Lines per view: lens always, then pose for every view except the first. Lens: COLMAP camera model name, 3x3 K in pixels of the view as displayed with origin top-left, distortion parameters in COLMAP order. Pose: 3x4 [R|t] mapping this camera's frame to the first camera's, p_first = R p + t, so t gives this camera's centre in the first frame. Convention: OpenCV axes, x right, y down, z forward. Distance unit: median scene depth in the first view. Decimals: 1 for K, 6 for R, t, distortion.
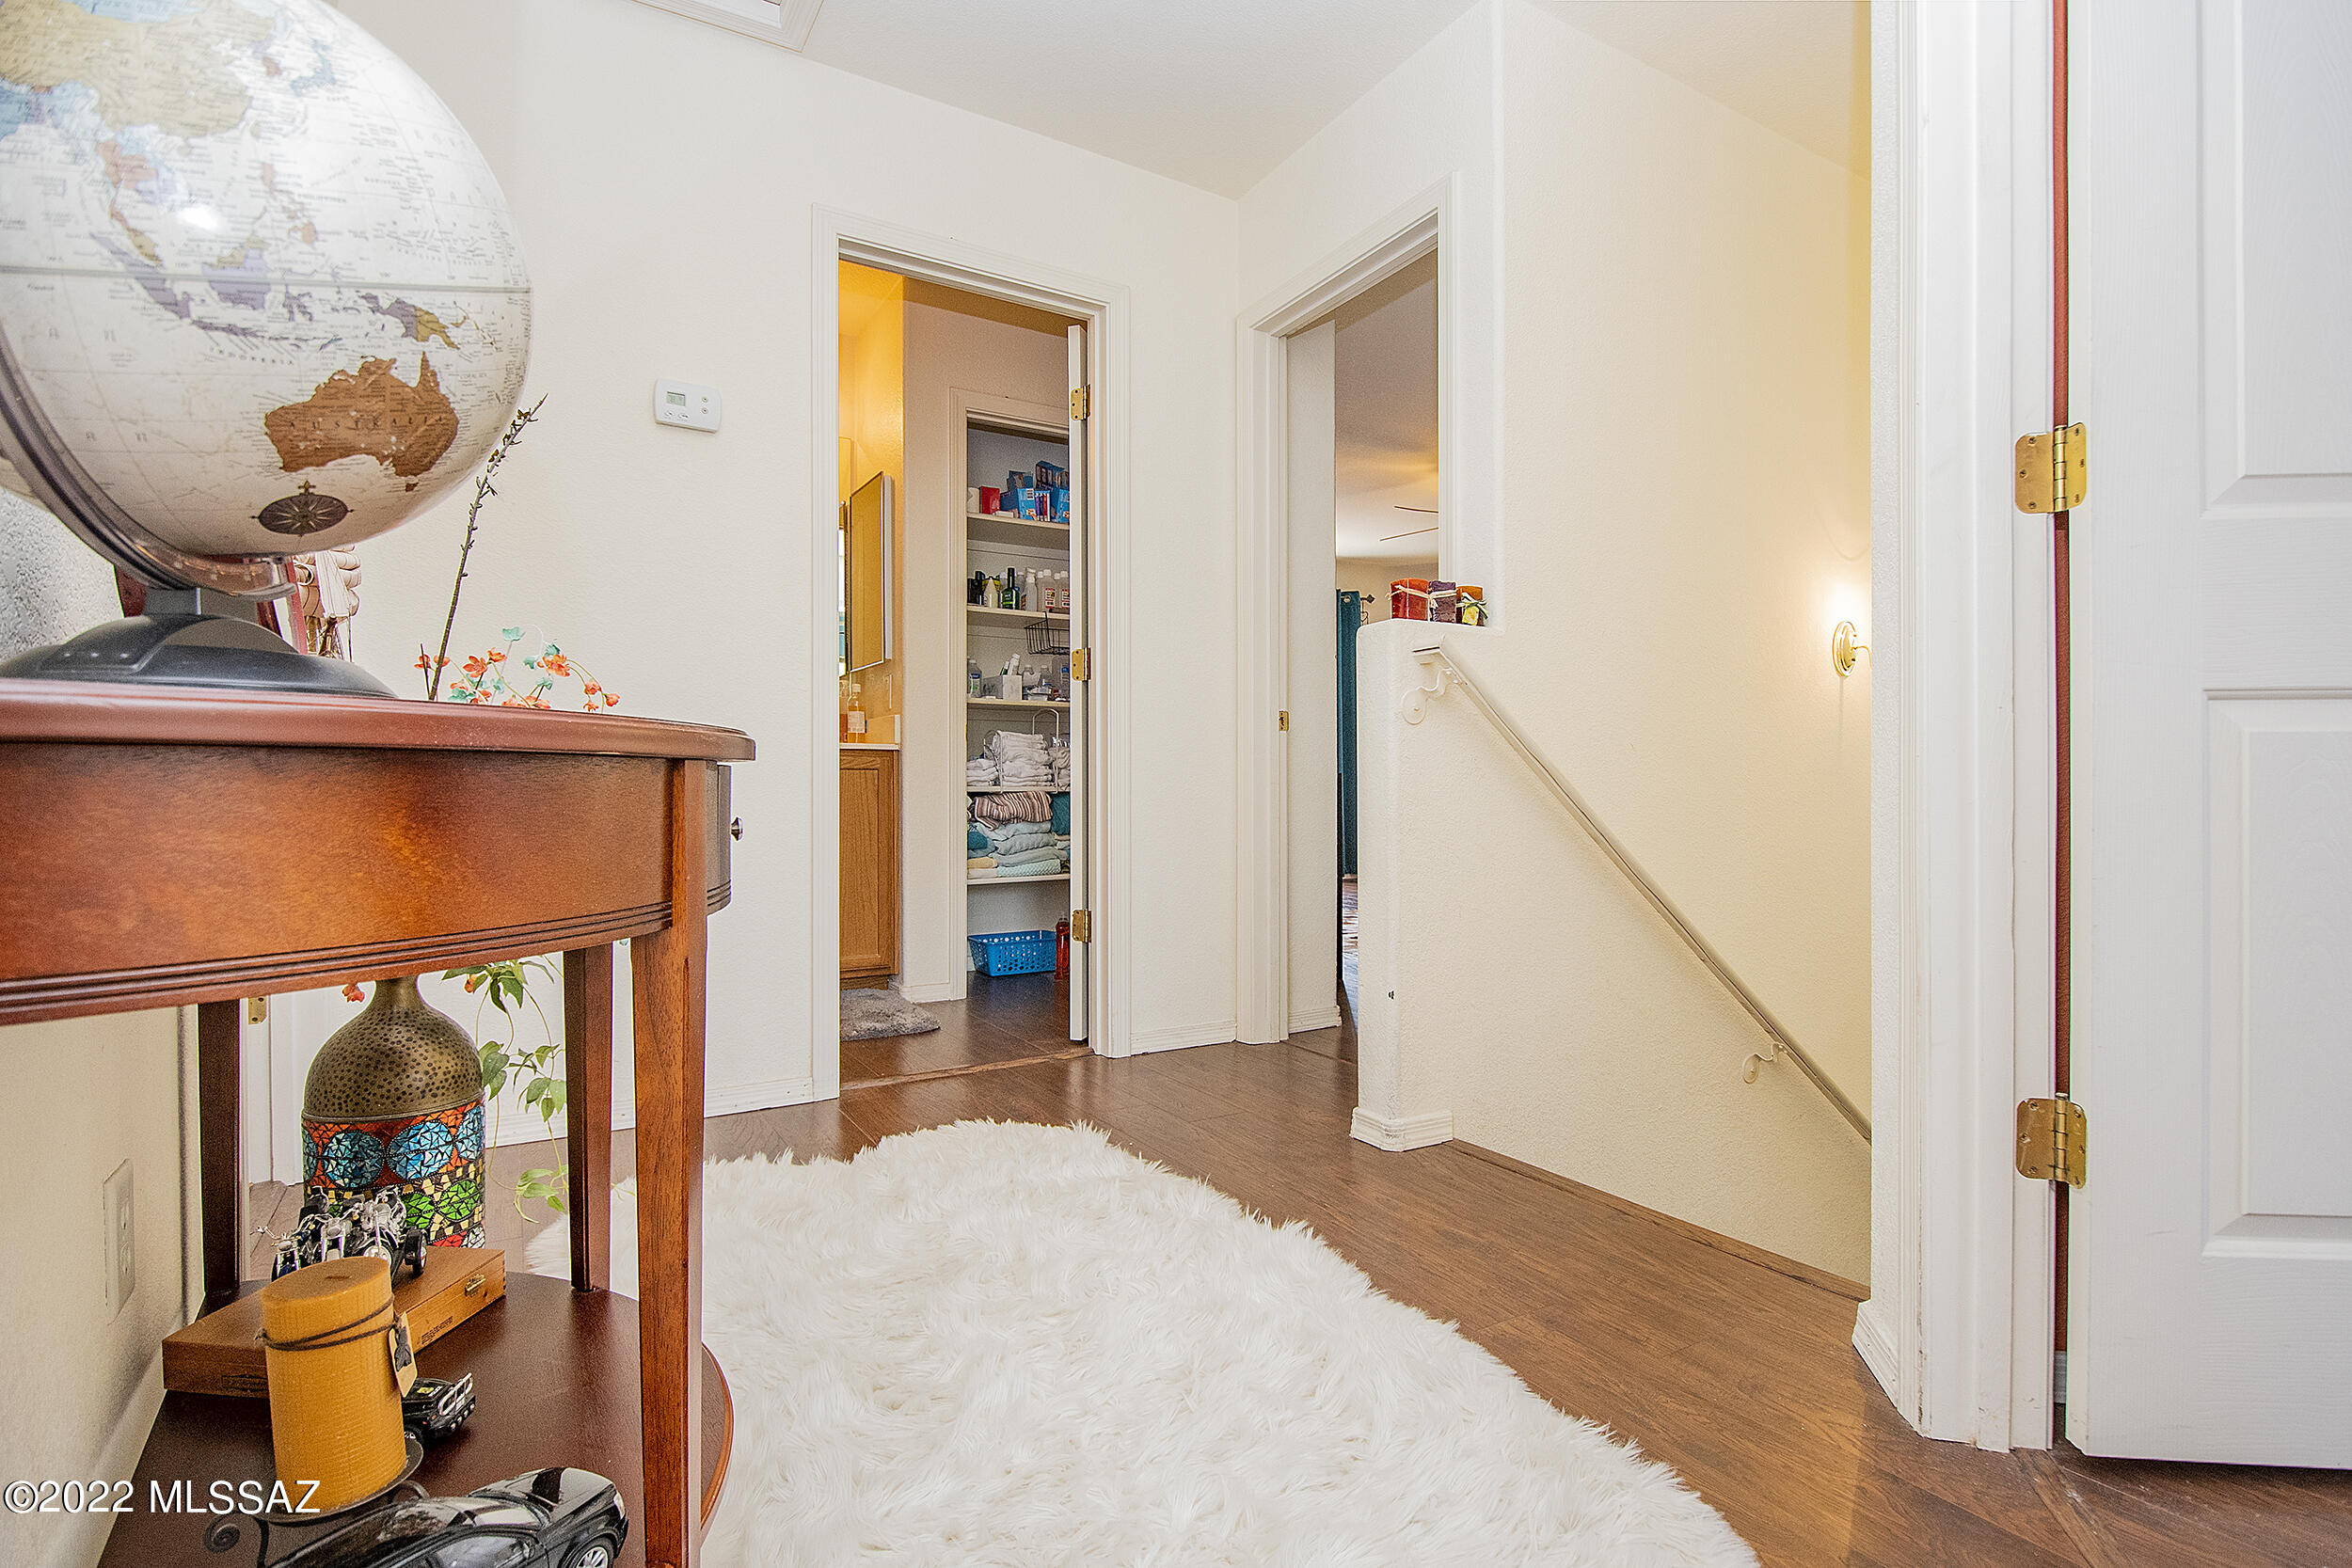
lens RADIAL K [[1122.7, 0, 1188.8], [0, 1122.7, 795.0], [0, 0, 1]] dist [0.000200, -0.014730]
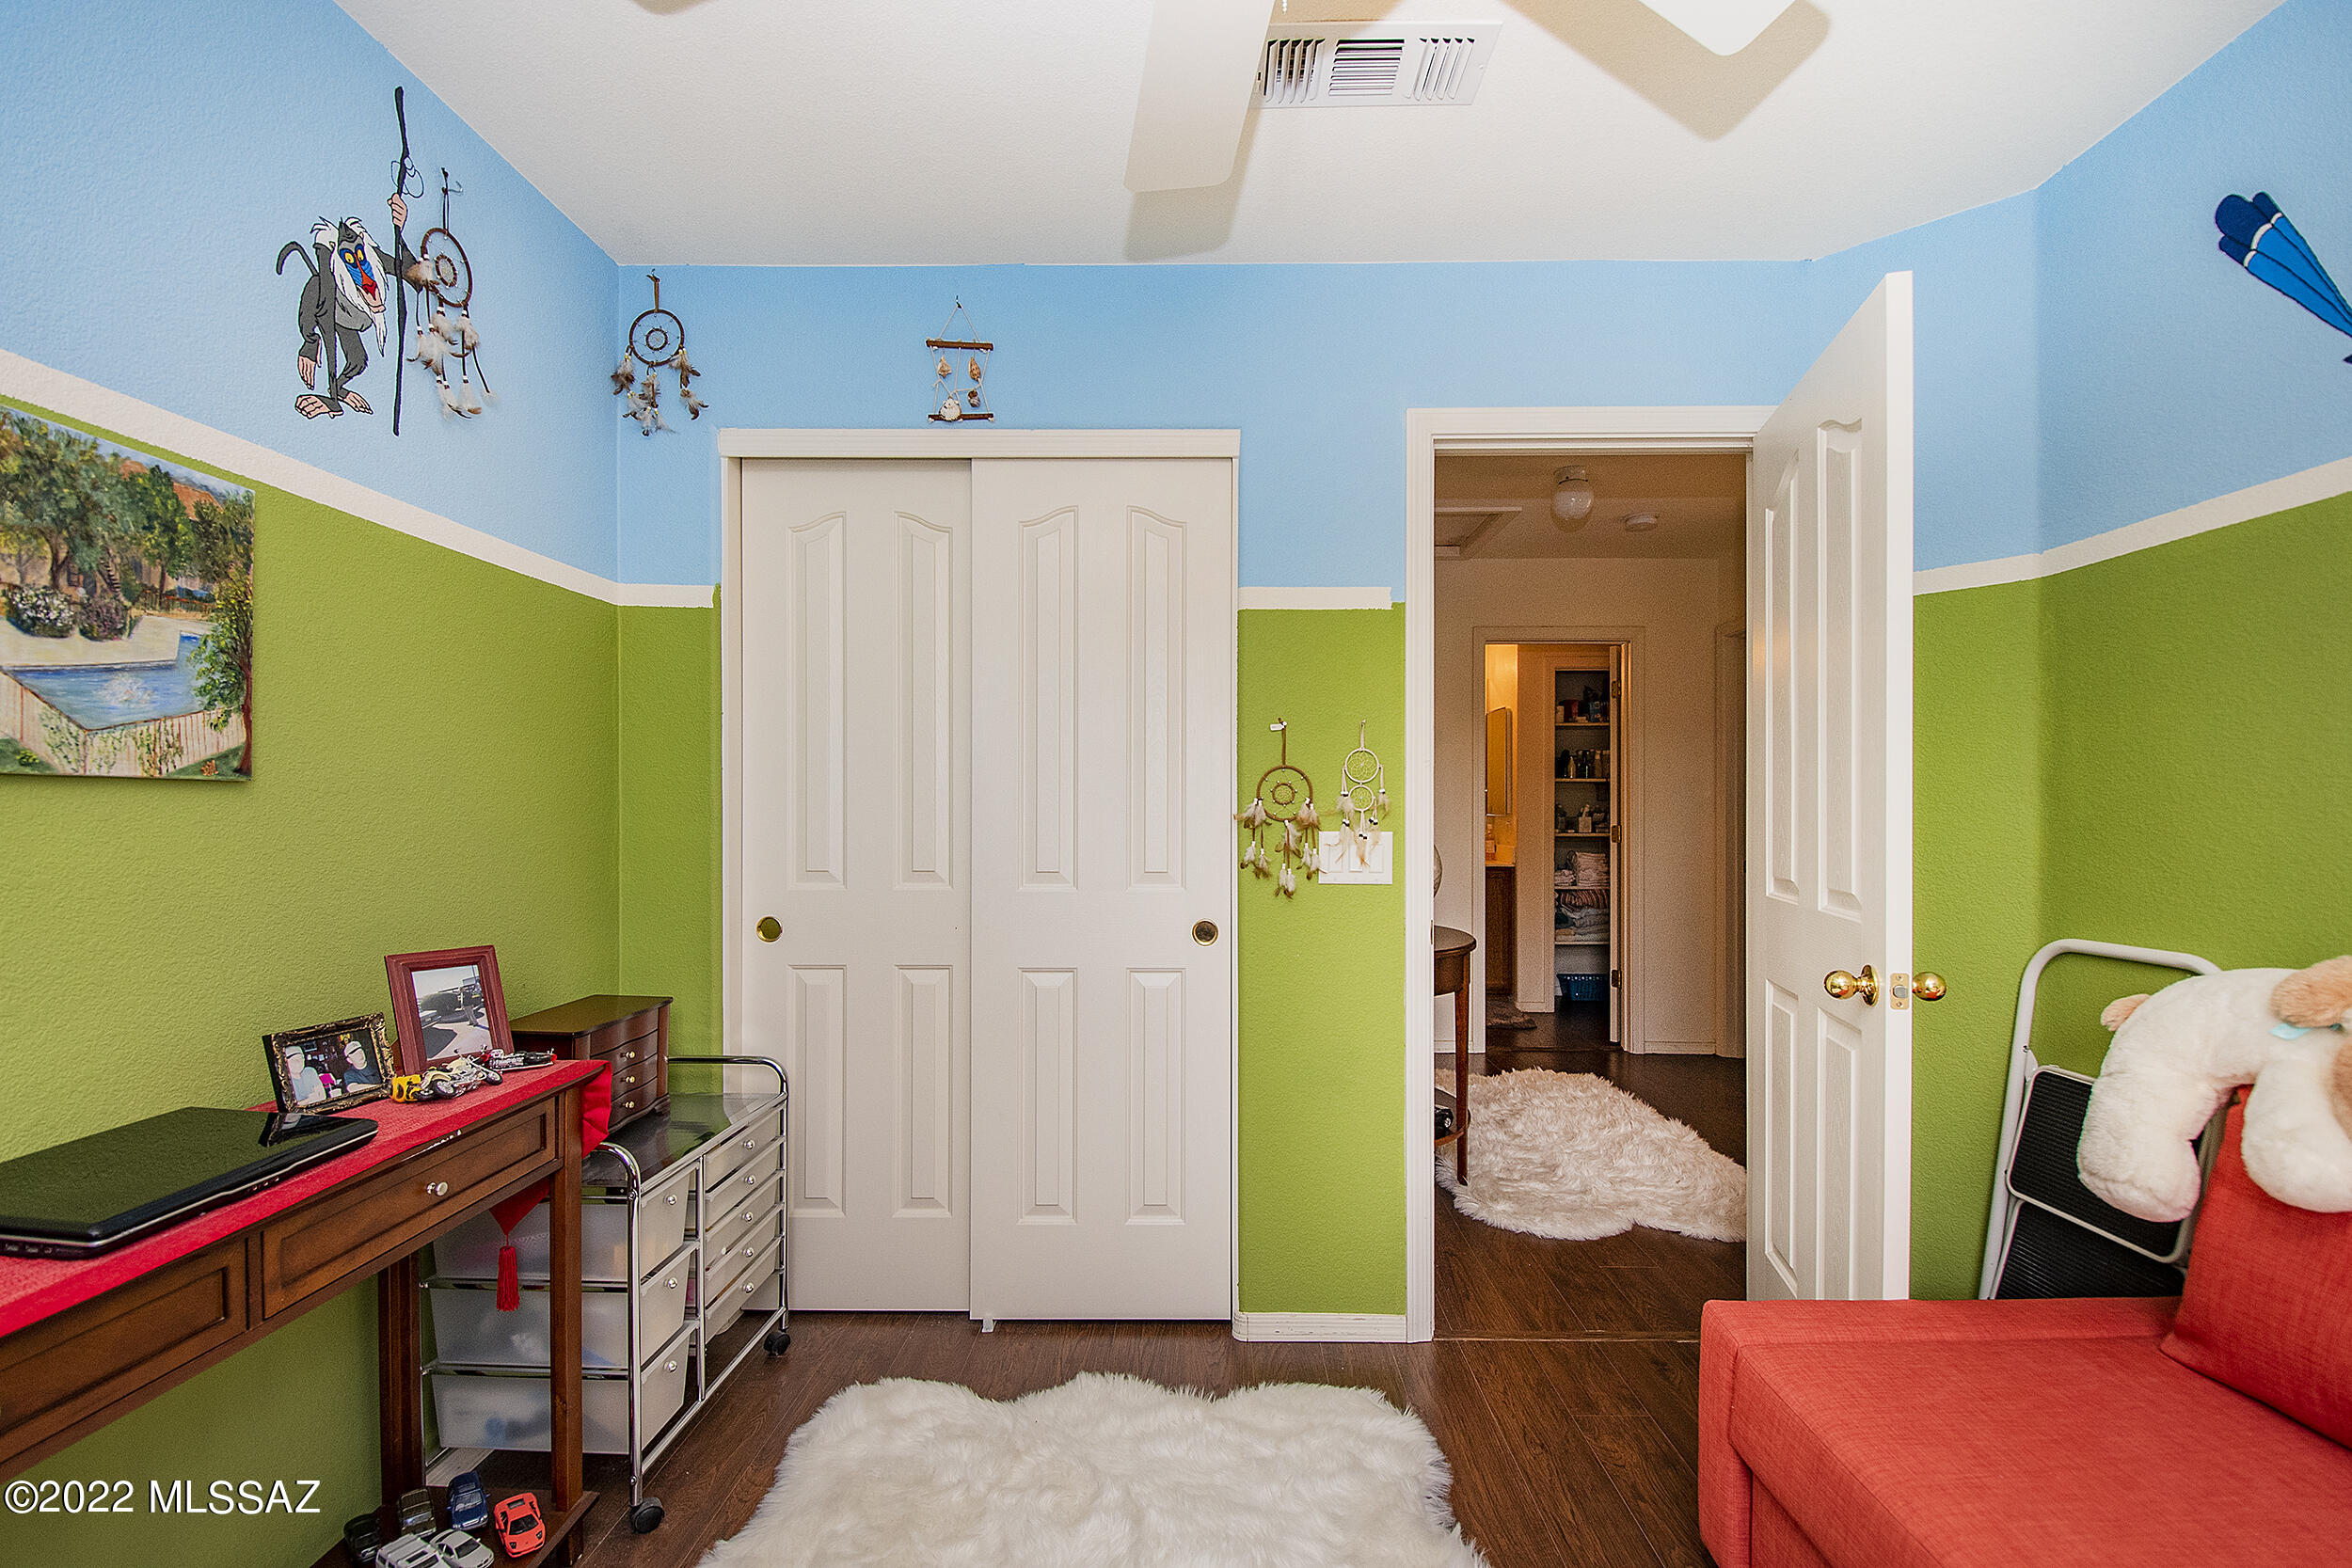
lens RADIAL K [[1089.1, 0, 1176.0], [0, 1089.1, 808.7], [0, 0, 1]] dist [0.012272, -0.021824]
pose [[0.848318, 0.001491, -0.529484, 0.185190], [0.000856, 0.999991, 0.004188, -0.131327], [0.529486, -0.004006, 0.848309, -0.687323]]
